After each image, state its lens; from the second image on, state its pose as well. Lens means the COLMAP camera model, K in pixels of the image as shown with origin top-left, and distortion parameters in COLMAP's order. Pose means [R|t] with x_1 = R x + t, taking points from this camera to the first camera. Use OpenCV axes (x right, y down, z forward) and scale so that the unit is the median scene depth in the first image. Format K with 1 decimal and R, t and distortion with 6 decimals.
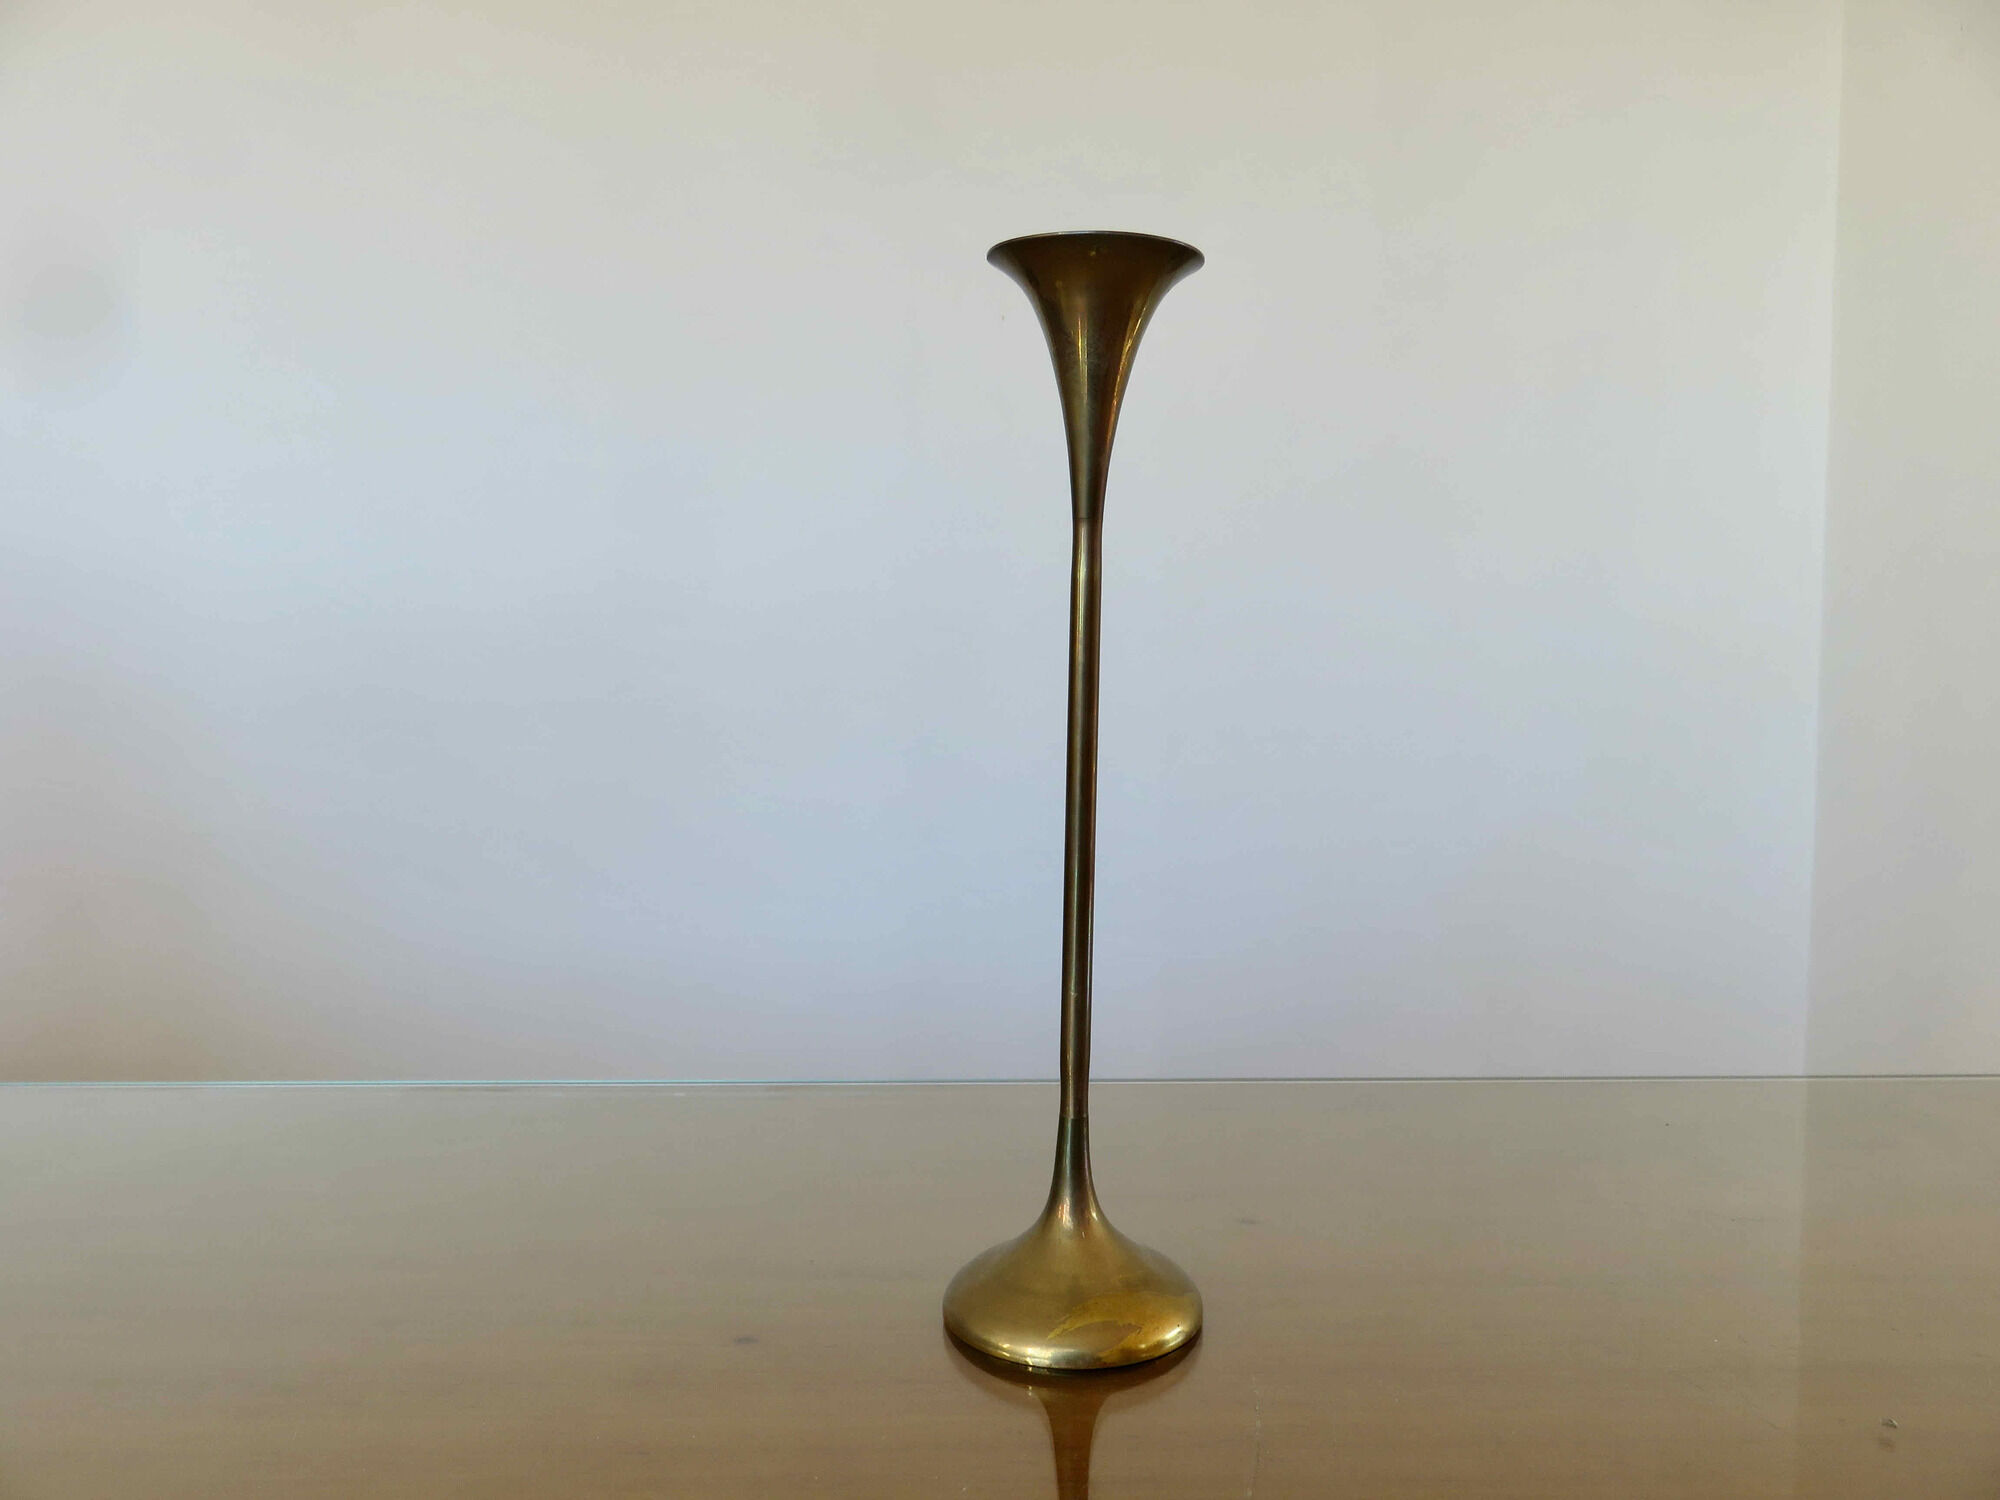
lens RADIAL K [[1513.1, 0, 1003.2], [0, 1513.1, 758.8], [0, 0, 1]] dist [0.113574, -0.000585]
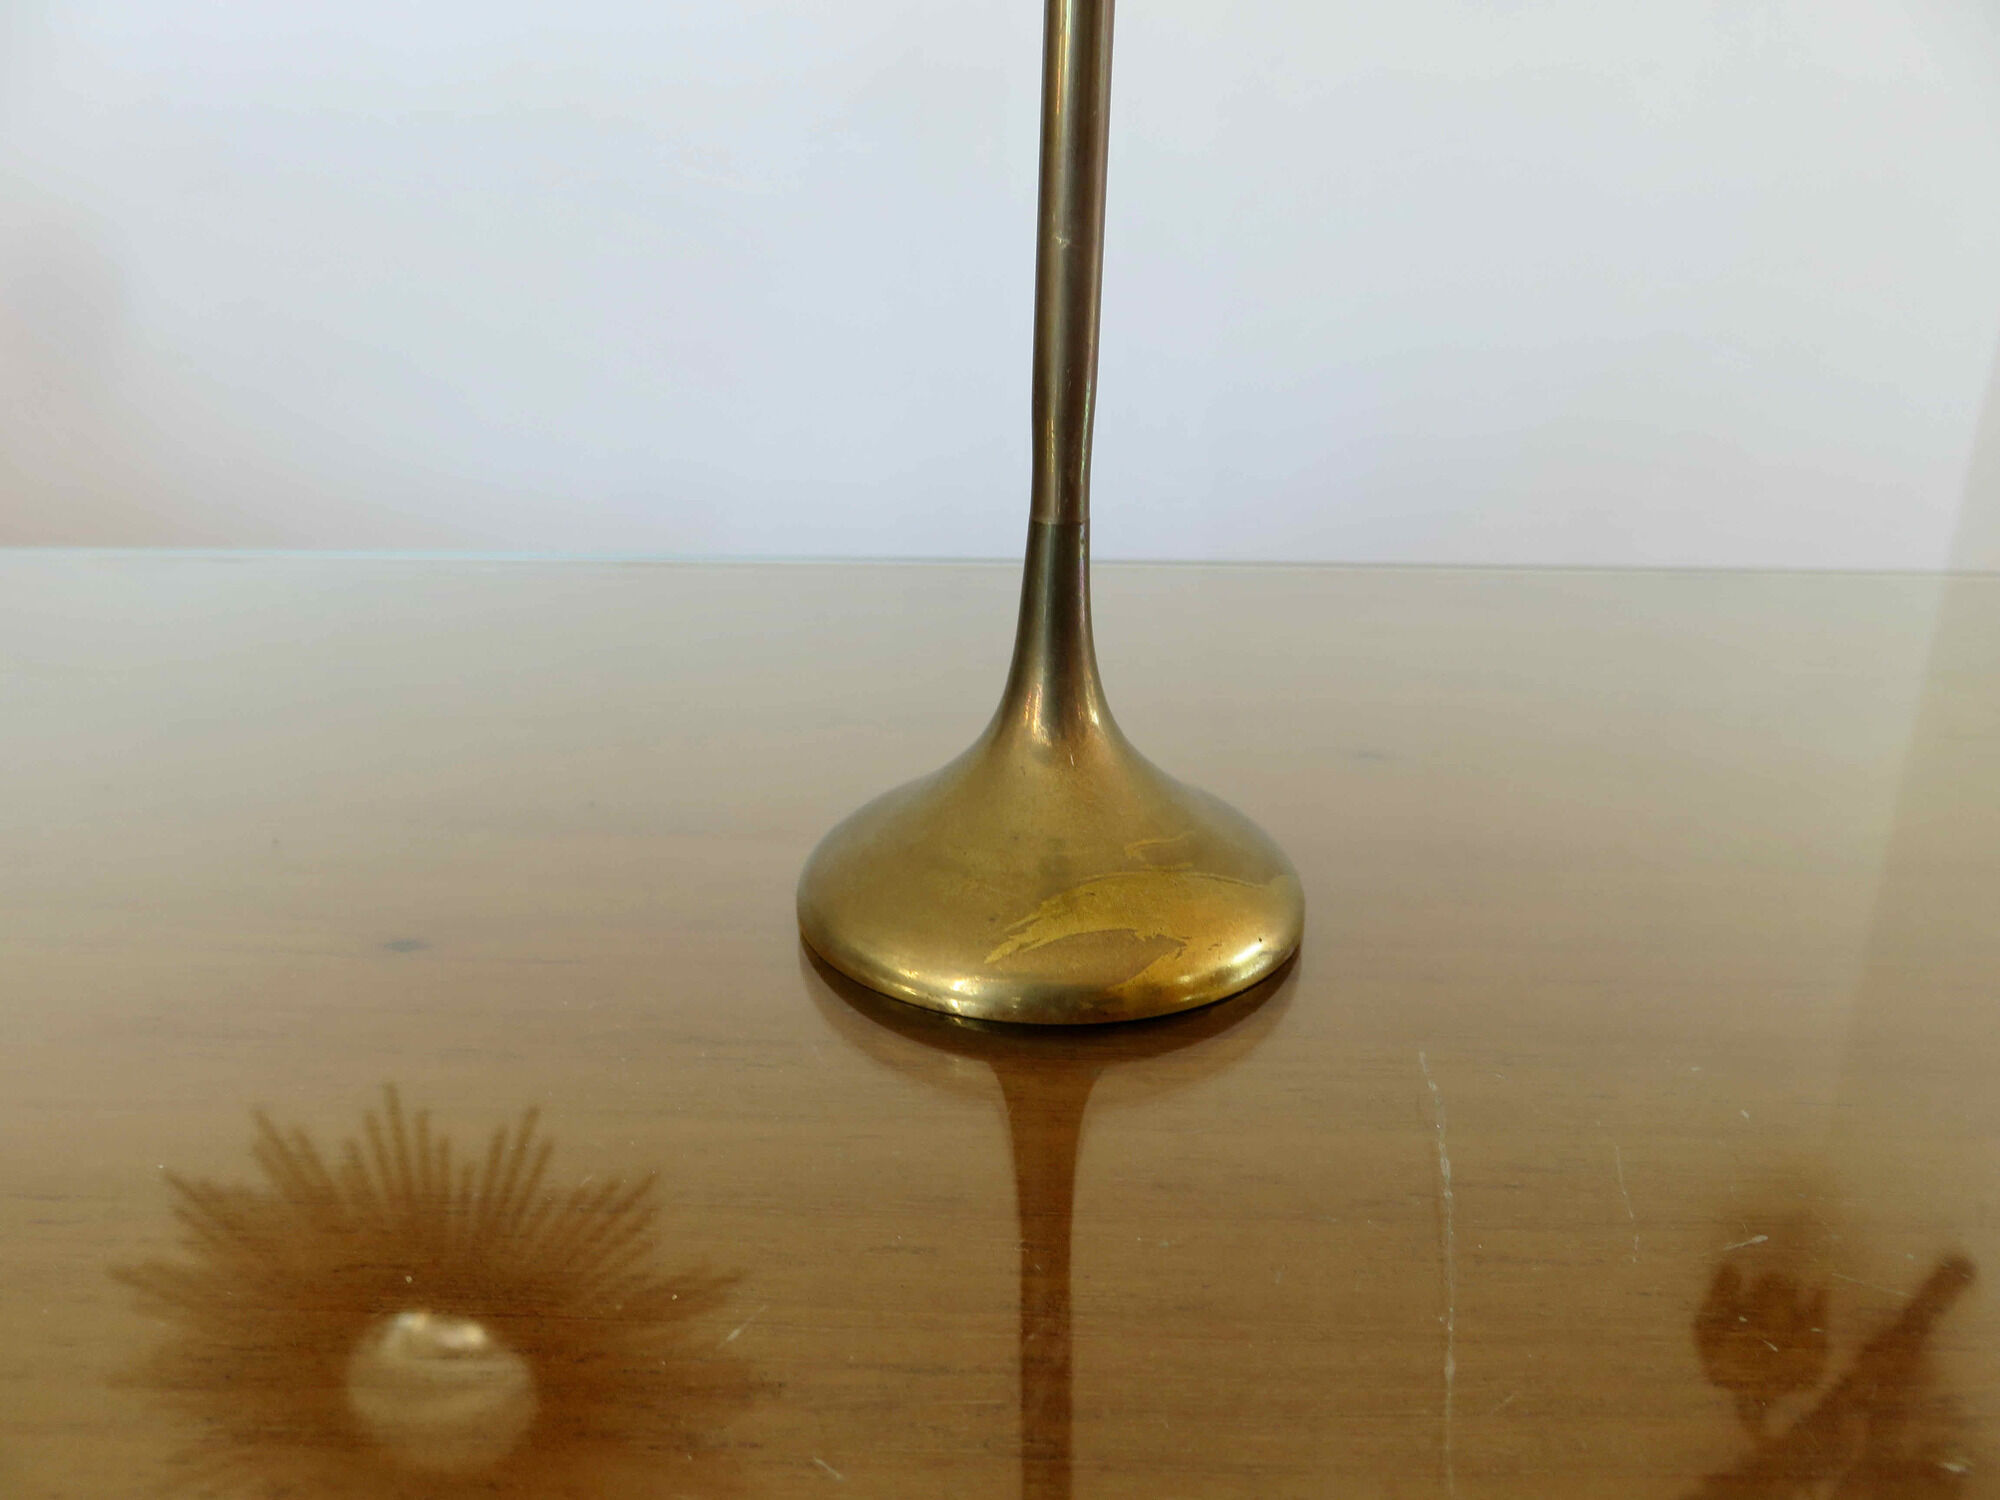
lens RADIAL K [[1513.1, 0, 984.4], [0, 1513.1, 759.0], [0, 0, 1]] dist [0.113574, -0.000585]
pose [[0.999926, 0.009825, 0.007213, 0.021301], [-0.010791, 0.988743, 0.149235, 0.239059], [-0.005665, -0.149302, 0.988775, 0.525304]]
